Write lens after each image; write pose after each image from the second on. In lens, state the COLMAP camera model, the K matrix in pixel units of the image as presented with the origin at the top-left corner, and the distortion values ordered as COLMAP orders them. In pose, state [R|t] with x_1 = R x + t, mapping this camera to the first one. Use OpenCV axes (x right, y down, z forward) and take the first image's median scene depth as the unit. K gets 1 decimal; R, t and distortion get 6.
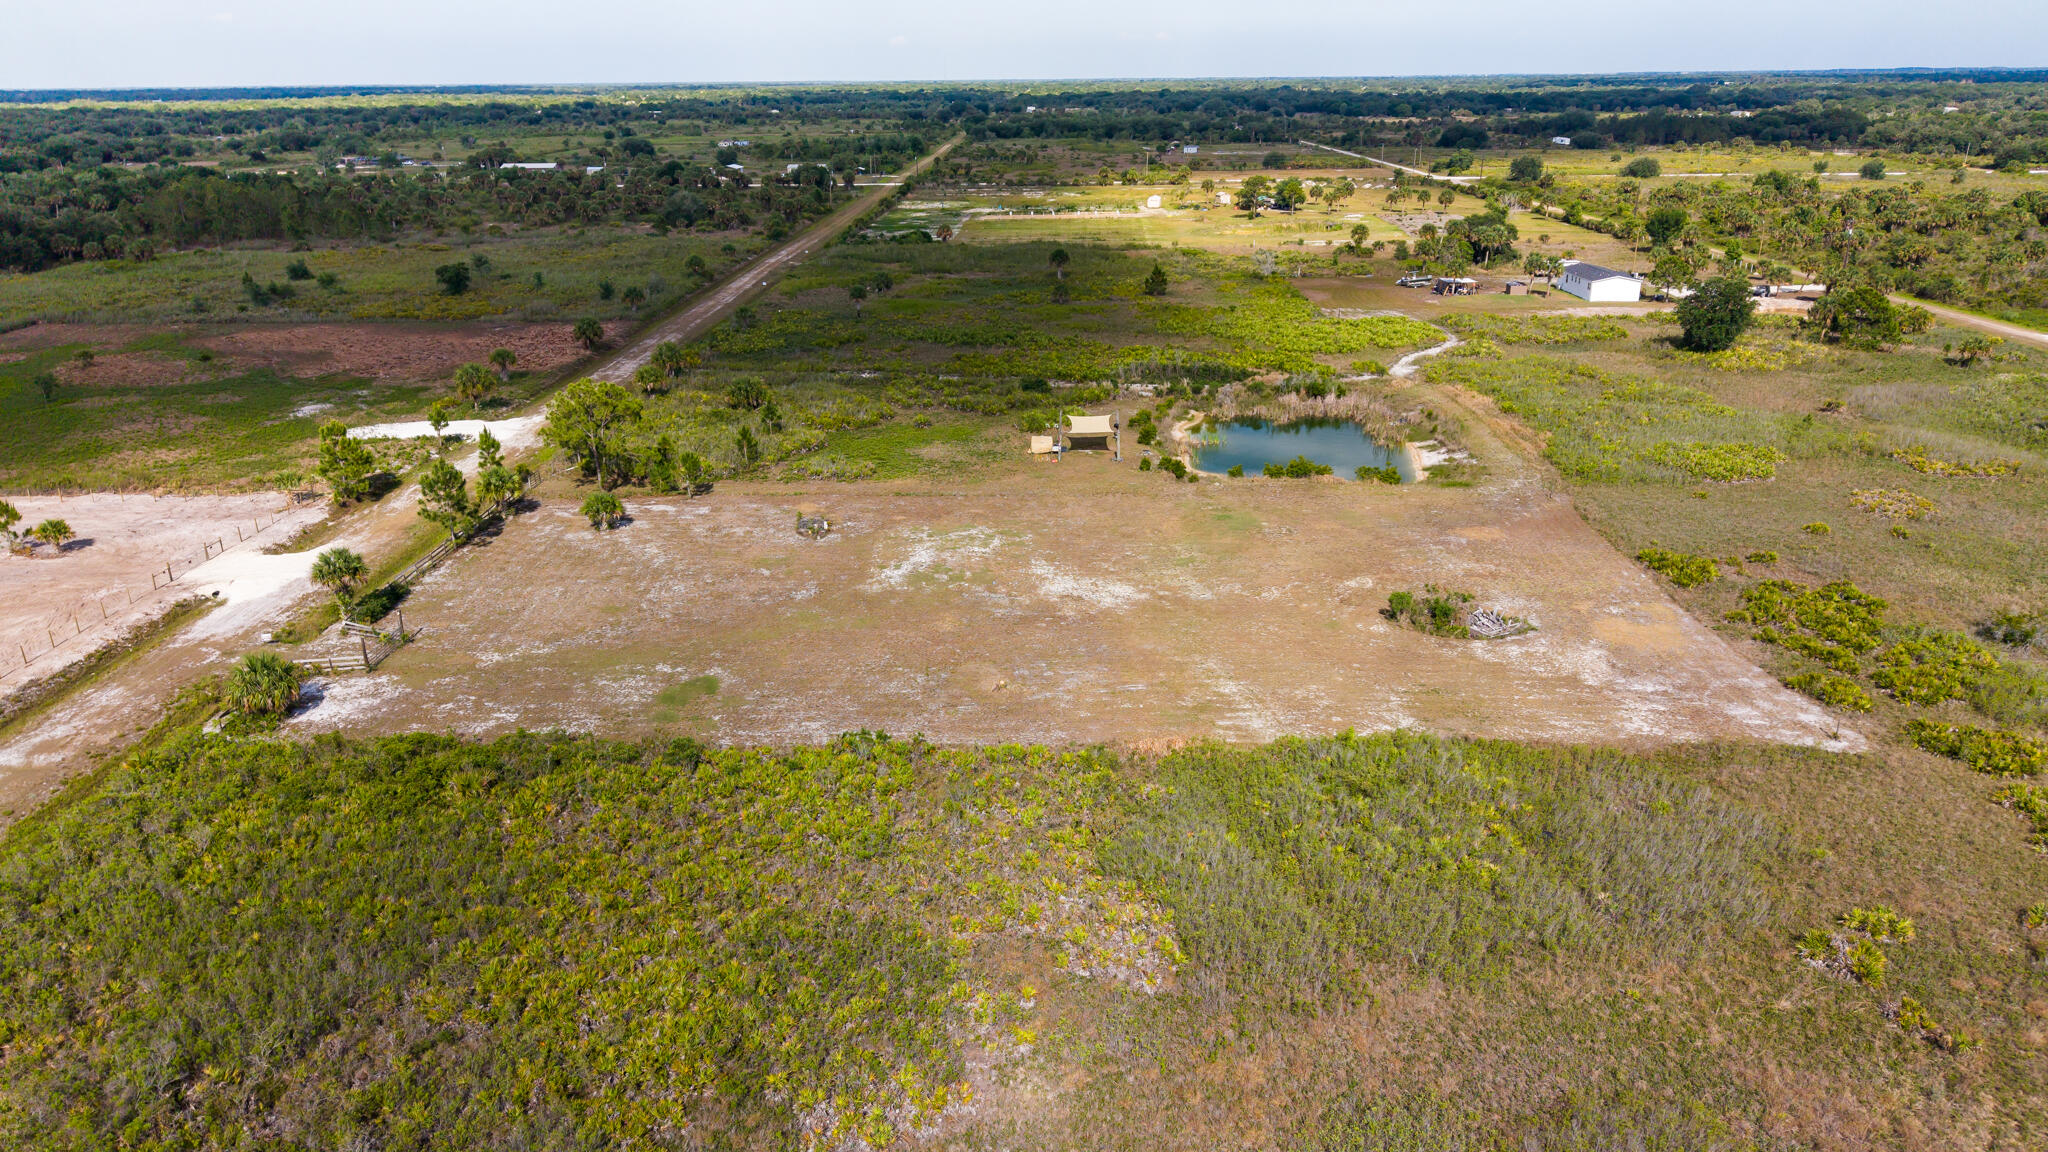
lens RADIAL K [[1382.1, 0, 1024.0], [0, 1382.1, 576.0], [0, 0, 1]] dist [0.068199, -0.080866]
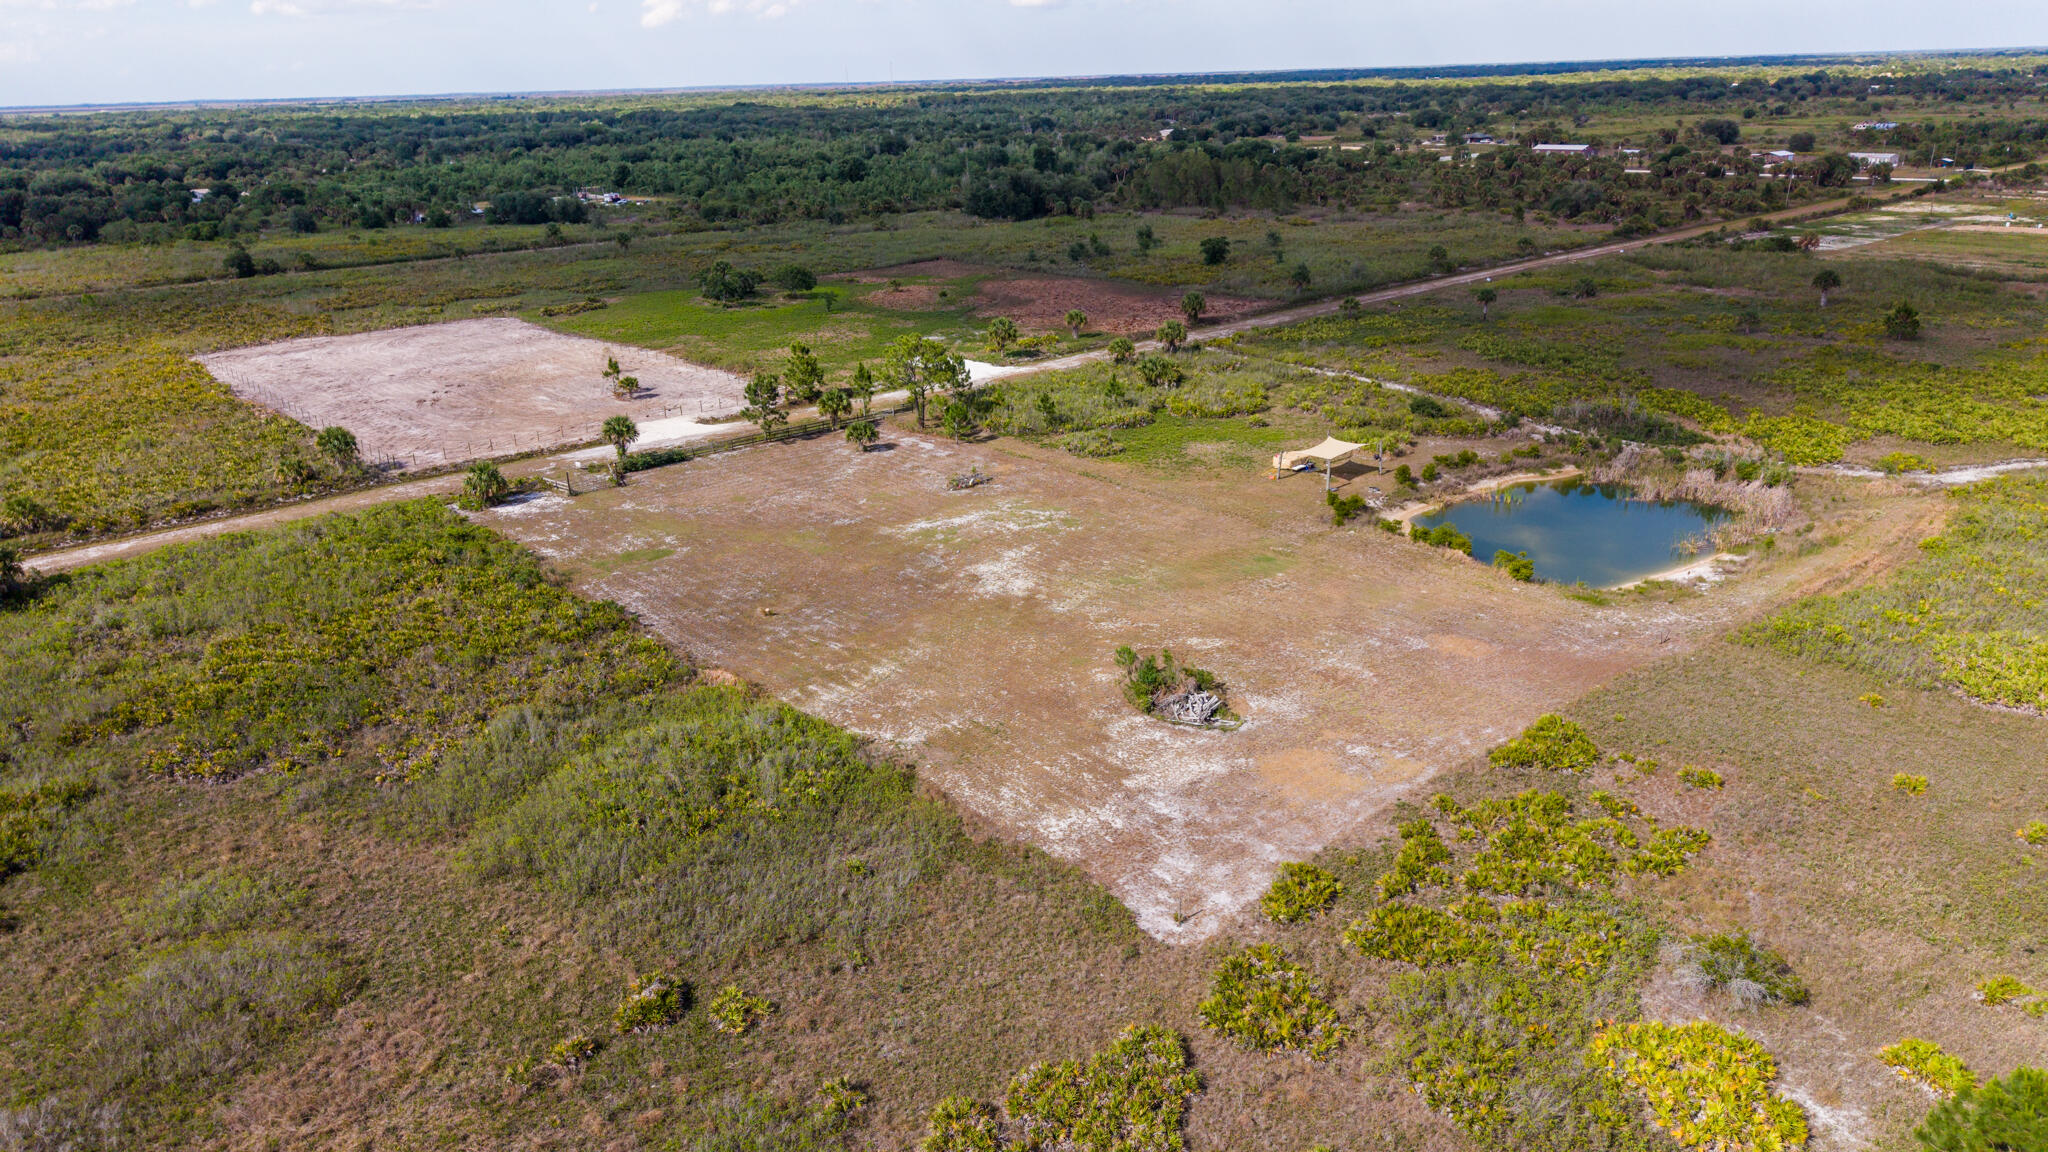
lens RADIAL K [[1417.8, 0, 1024.0], [0, 1417.8, 576.0], [0, 0, 1]] dist [0.041808, -0.056007]
pose [[0.685987, 0.231692, -0.689740, 0.773707], [-0.224022, 0.969153, 0.102747, -0.102998], [0.692269, 0.084034, 0.716730, 0.245238]]
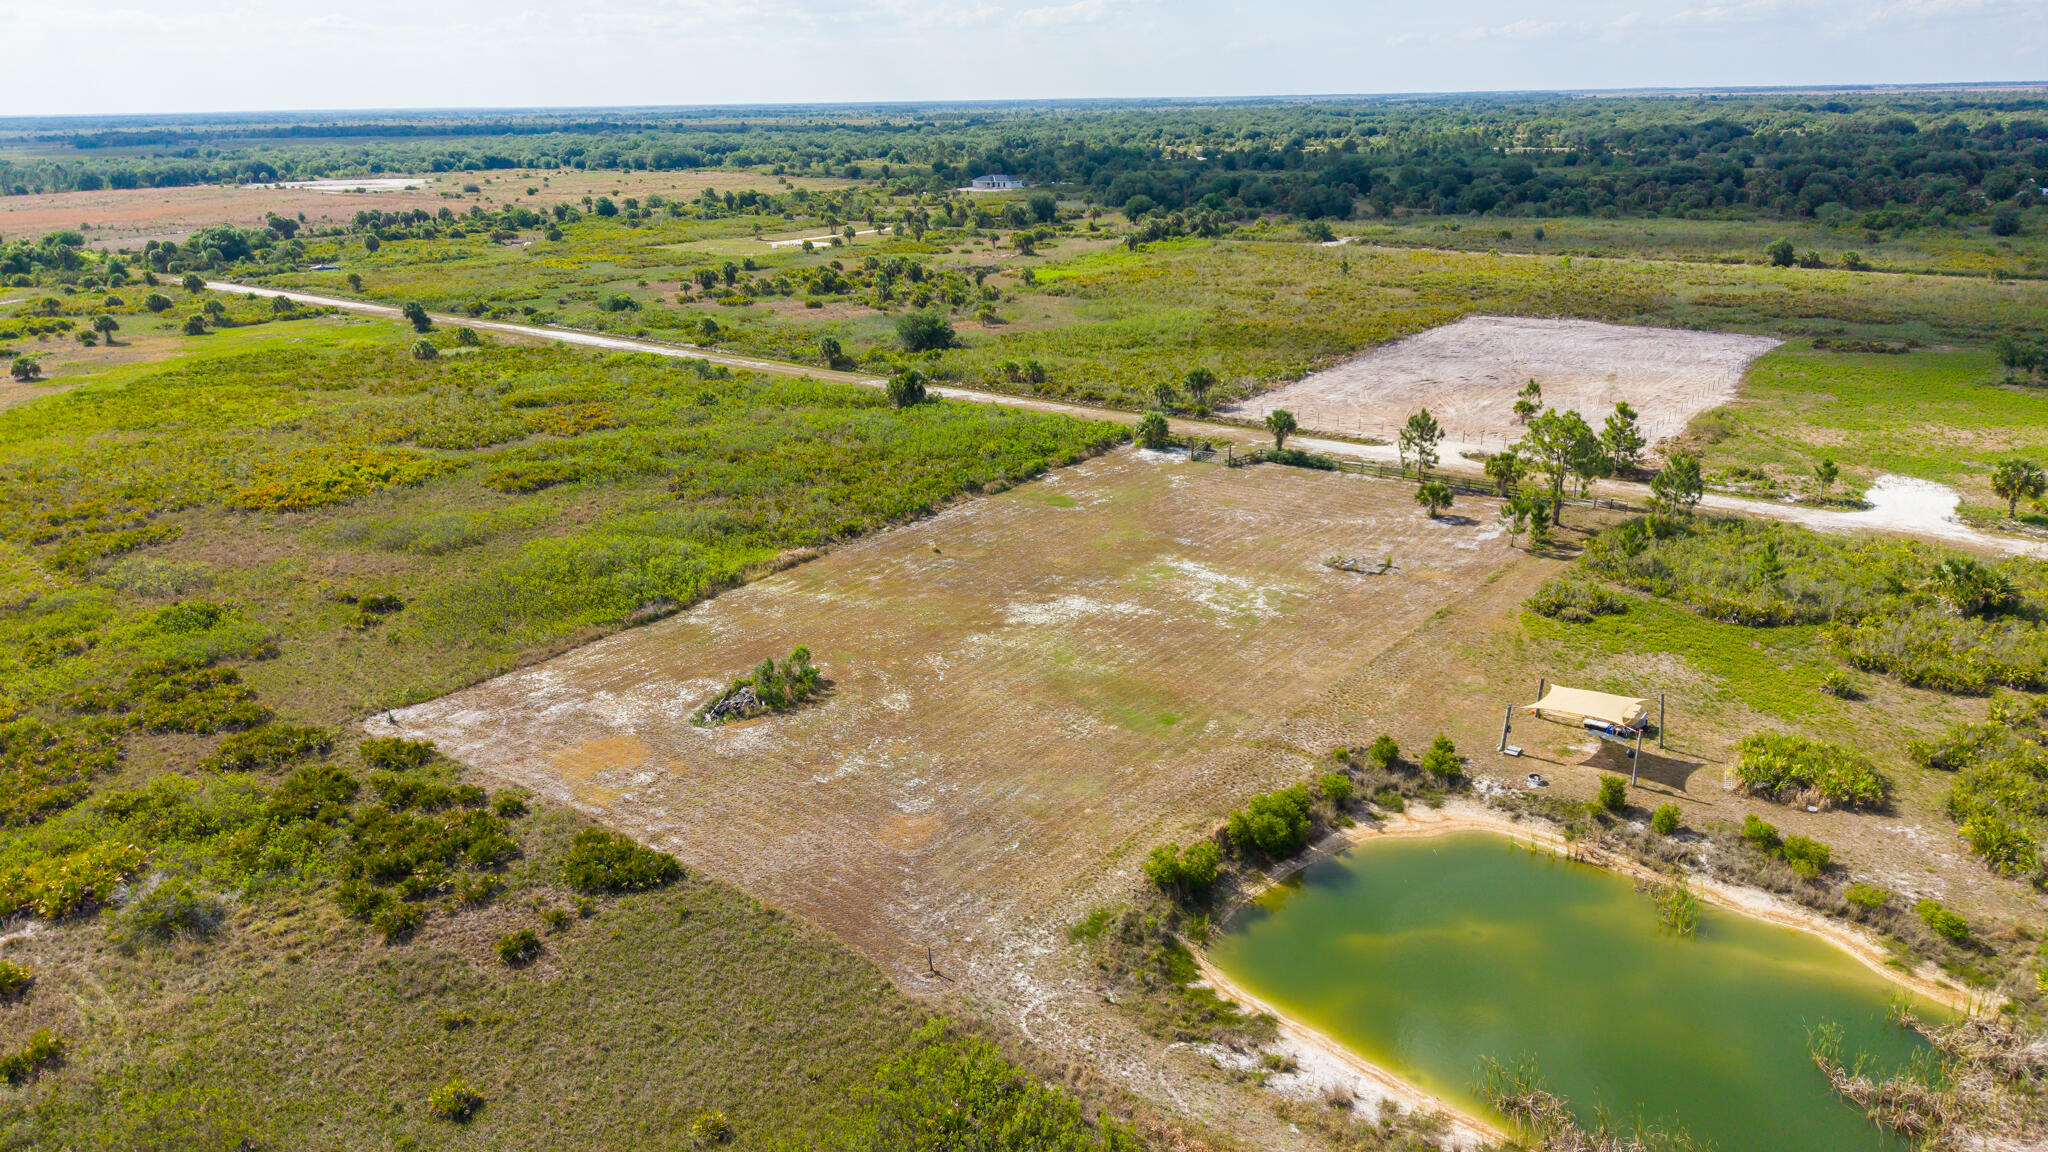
lens RADIAL K [[1417.8, 0, 1024.0], [0, 1417.8, 576.0], [0, 0, 1]] dist [0.041808, -0.056007]
pose [[-0.604631, 0.271731, -0.748721, 0.832257], [-0.244434, 0.831348, 0.499112, -0.521213], [0.758072, 0.484791, -0.436239, 1.387300]]
